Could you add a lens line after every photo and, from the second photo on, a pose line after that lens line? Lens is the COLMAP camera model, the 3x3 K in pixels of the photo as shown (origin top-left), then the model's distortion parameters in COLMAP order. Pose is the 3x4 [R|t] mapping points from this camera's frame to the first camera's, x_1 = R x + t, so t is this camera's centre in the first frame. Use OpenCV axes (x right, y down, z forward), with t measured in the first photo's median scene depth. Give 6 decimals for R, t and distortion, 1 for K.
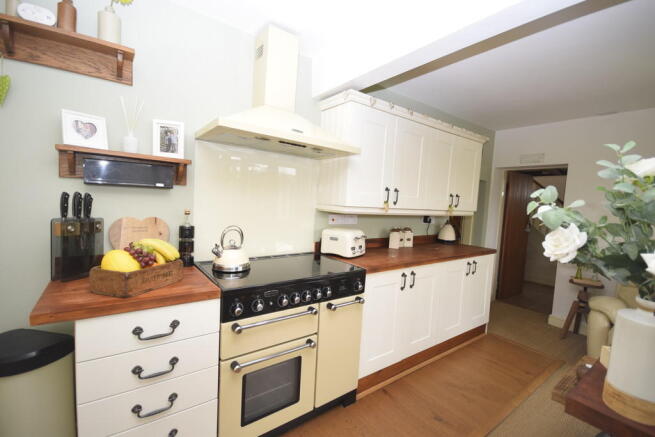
lens RADIAL K [[289.7, 0, 331.0], [0, 289.7, 220.4], [0, 0, 1]] dist [-0.006202, -0.001507]
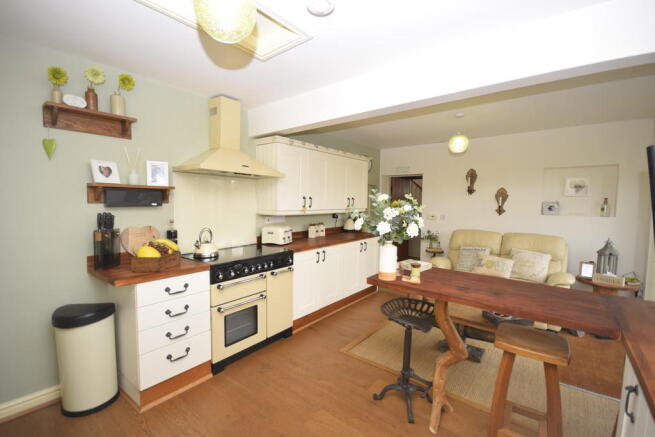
lens RADIAL K [[289.7, 0, 331.2], [0, 289.7, 222.2], [0, 0, 1]] dist [-0.006202, -0.001507]
pose [[0.964532, -0.062555, 0.256445, -0.084948], [0.059430, 0.998034, 0.019927, -0.003604], [-0.257187, -0.003980, 0.966353, -0.646624]]
